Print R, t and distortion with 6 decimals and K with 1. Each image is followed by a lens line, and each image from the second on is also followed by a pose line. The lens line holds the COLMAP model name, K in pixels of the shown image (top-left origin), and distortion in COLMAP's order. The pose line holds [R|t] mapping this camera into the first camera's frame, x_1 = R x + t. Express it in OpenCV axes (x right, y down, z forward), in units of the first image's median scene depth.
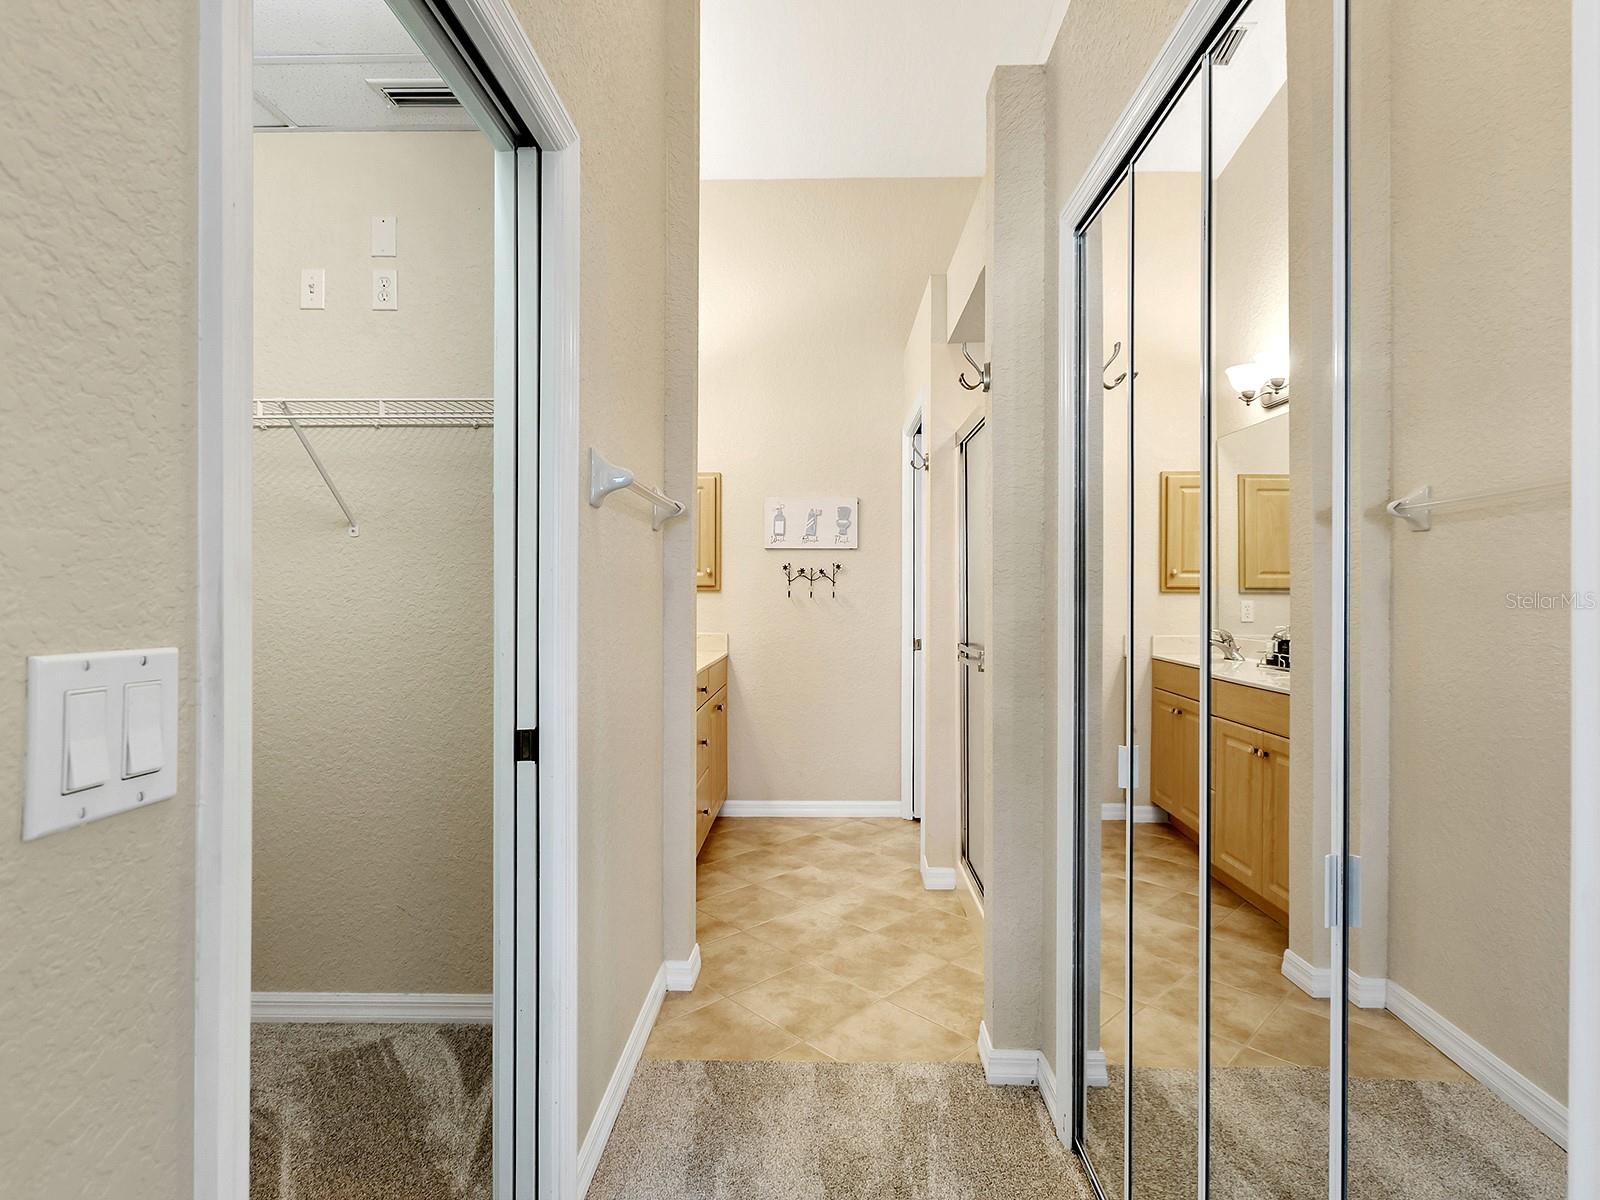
lens RADIAL K [[809.0, 0, 802.3], [0, 809.0, 593.6], [0, 0, 1]] dist [0.002771, -0.001121]
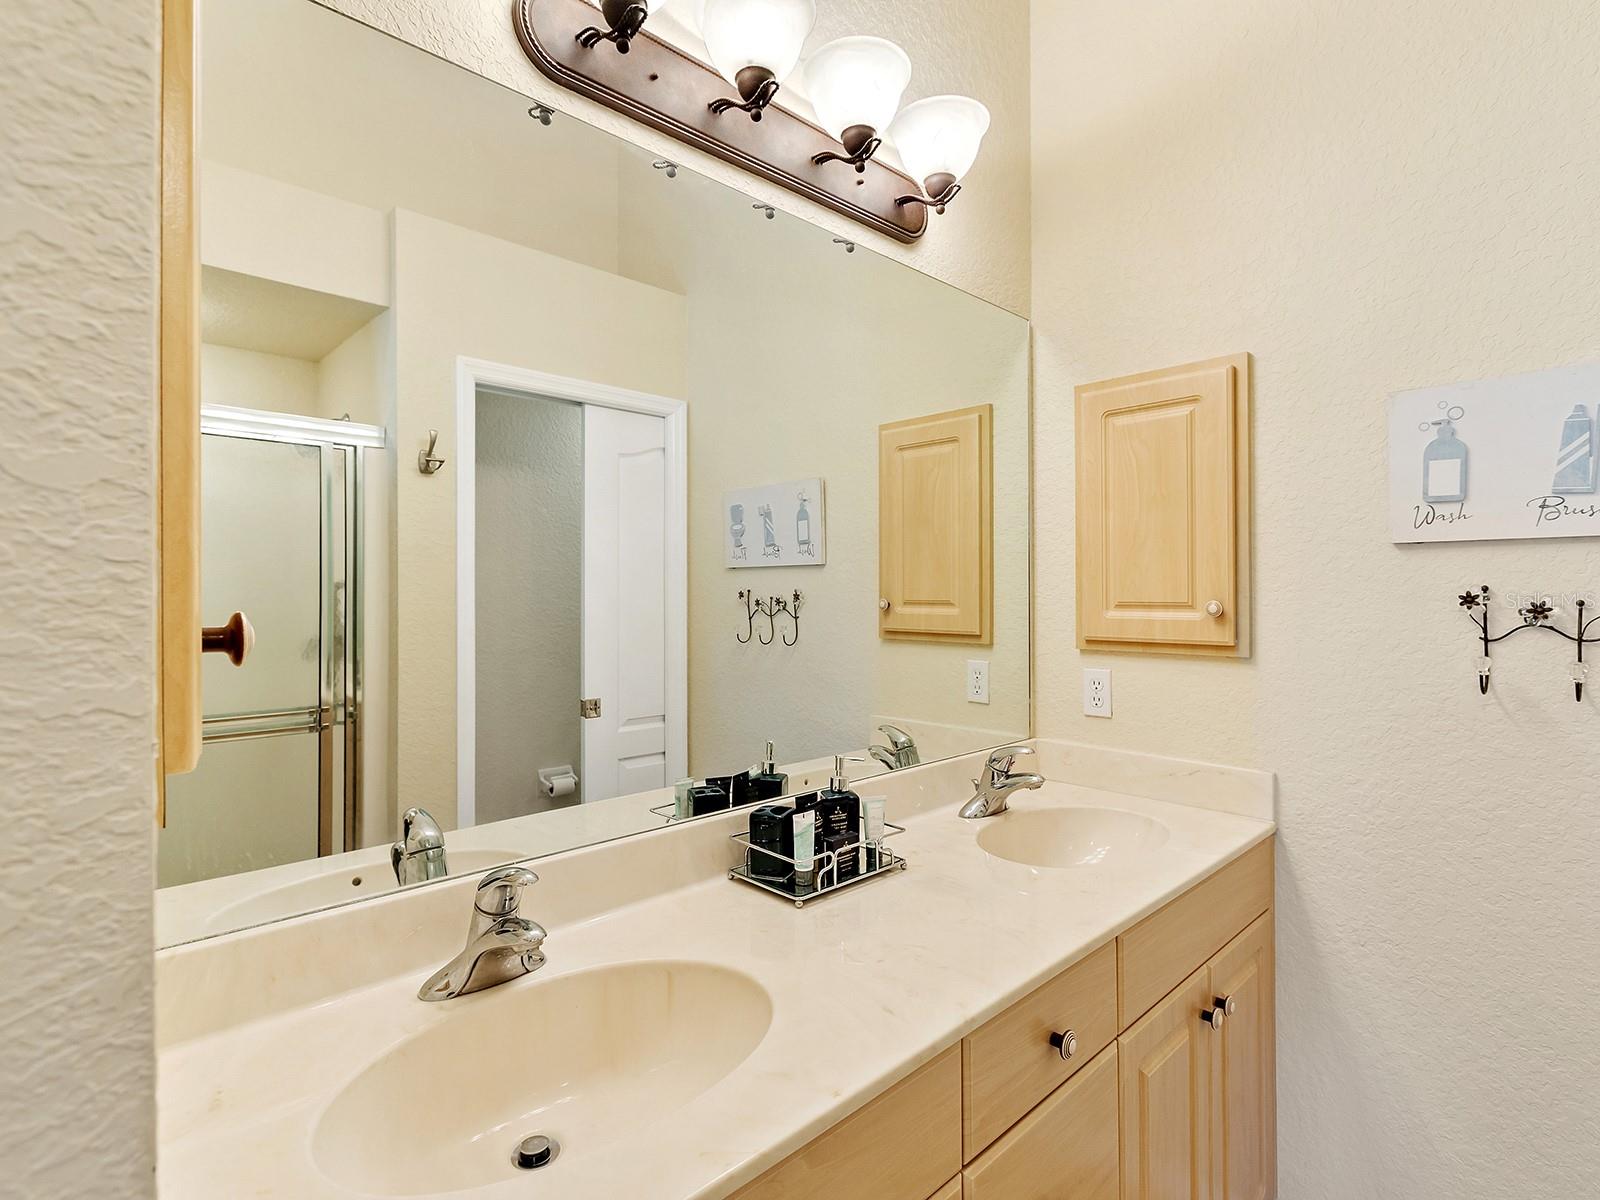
lens RADIAL K [[809.0, 0, 802.3], [0, 809.0, 593.6], [0, 0, 1]] dist [0.002771, -0.001121]
pose [[0.718195, -0.008170, -0.695794, 0.013290], [0.004858, 0.999966, -0.006727, -0.033673], [0.695825, 0.001451, 0.718210, 0.578494]]
